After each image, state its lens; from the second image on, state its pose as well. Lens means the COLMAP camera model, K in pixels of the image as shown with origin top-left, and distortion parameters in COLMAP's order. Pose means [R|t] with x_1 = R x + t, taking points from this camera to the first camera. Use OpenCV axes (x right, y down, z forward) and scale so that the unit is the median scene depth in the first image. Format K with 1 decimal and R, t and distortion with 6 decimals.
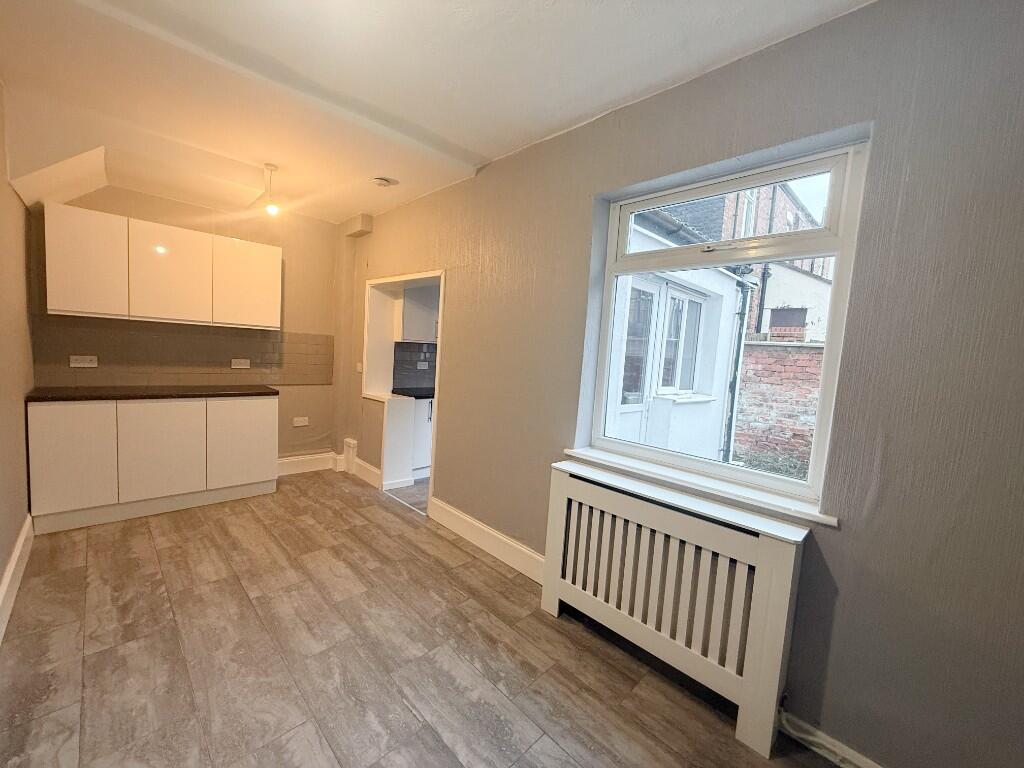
lens RADIAL K [[404.4, 0, 508.5], [0, 404.4, 385.1], [0, 0, 1]] dist [-0.000439, -0.000056]
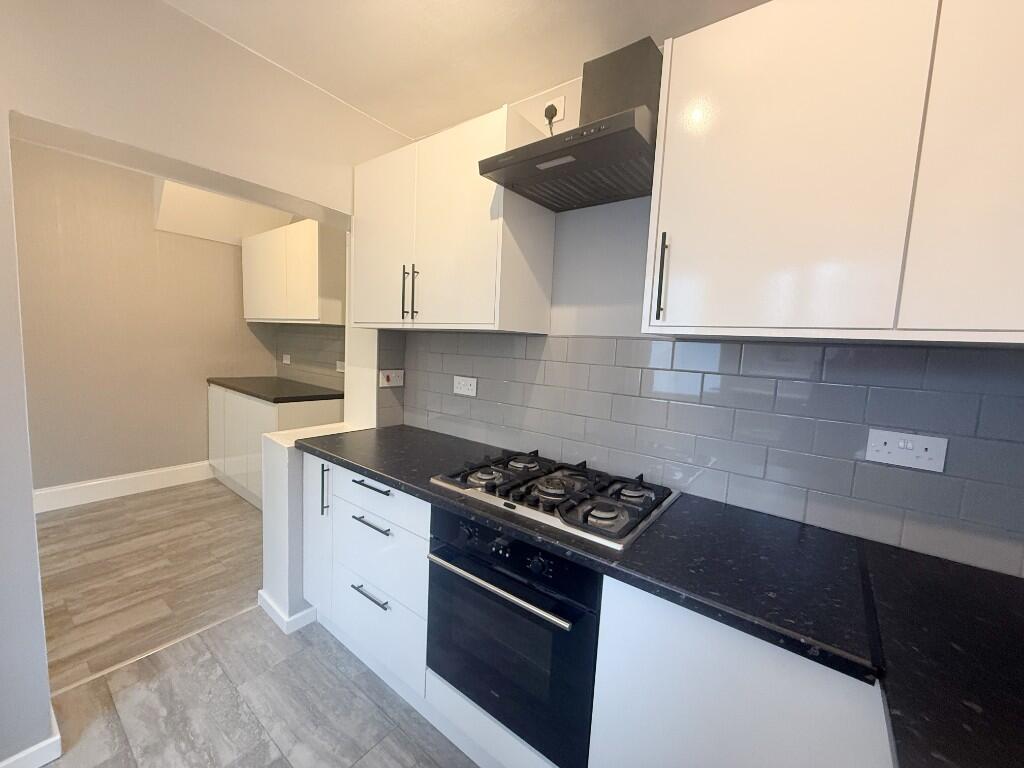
lens RADIAL K [[409.4, 0, 512.0], [0, 409.4, 384.0], [0, 0, 1]] dist [0.000418, -0.000018]
pose [[0.136063, 0.045744, -0.989644, 0.401022], [-0.121242, 0.992194, 0.029193, -0.127688], [0.983254, 0.116014, 0.140547, 1.939420]]
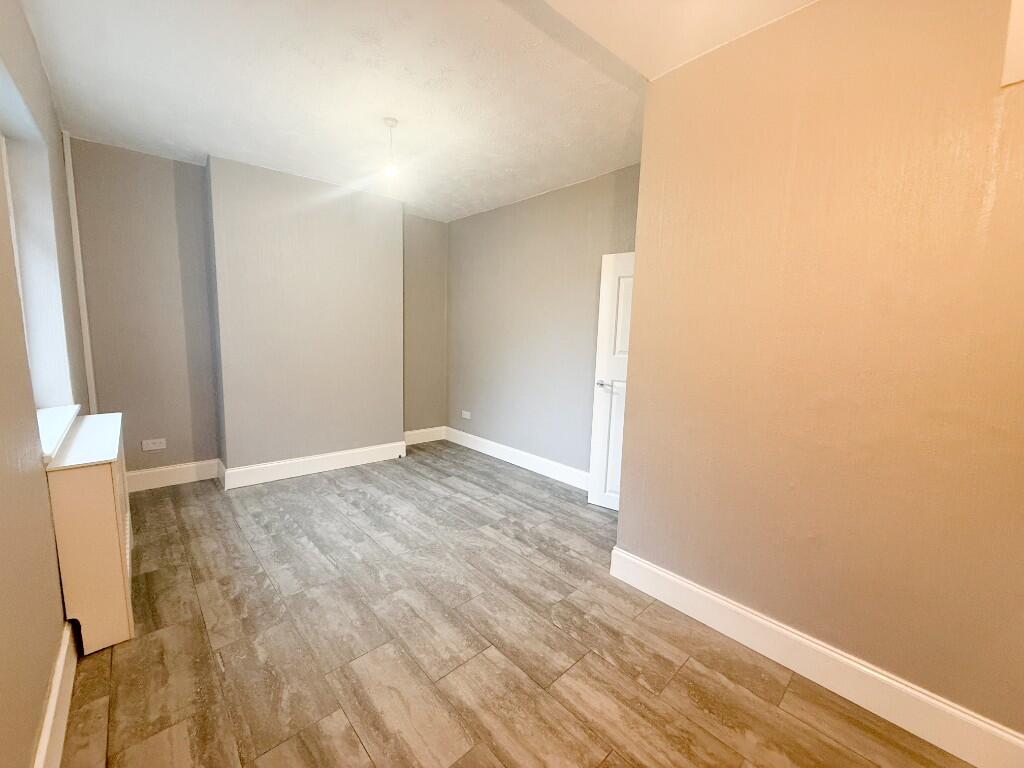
lens RADIAL K [[409.4, 0, 512.0], [0, 409.4, 384.0], [0, 0, 1]] dist [0.000418, -0.000018]
pose [[-0.994762, -0.099932, 0.021494, -0.569888], [-0.093175, 0.972958, 0.211355, -0.152678], [-0.042034, 0.208245, -0.977173, 1.514799]]
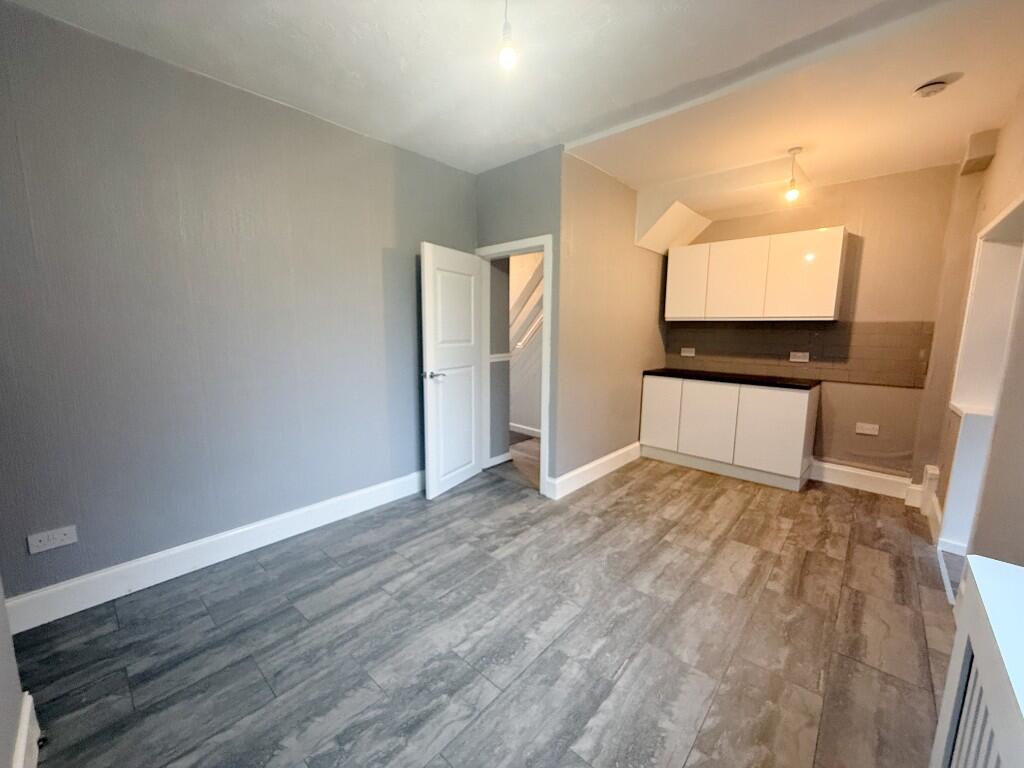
lens RADIAL K [[409.4, 0, 512.0], [0, 409.4, 384.0], [0, 0, 1]] dist [0.000418, -0.000018]
pose [[0.054775, 0.074311, -0.995730, 0.482015], [-0.093123, 0.993261, 0.069004, 0.015279], [0.994147, 0.088945, 0.061326, 0.379731]]
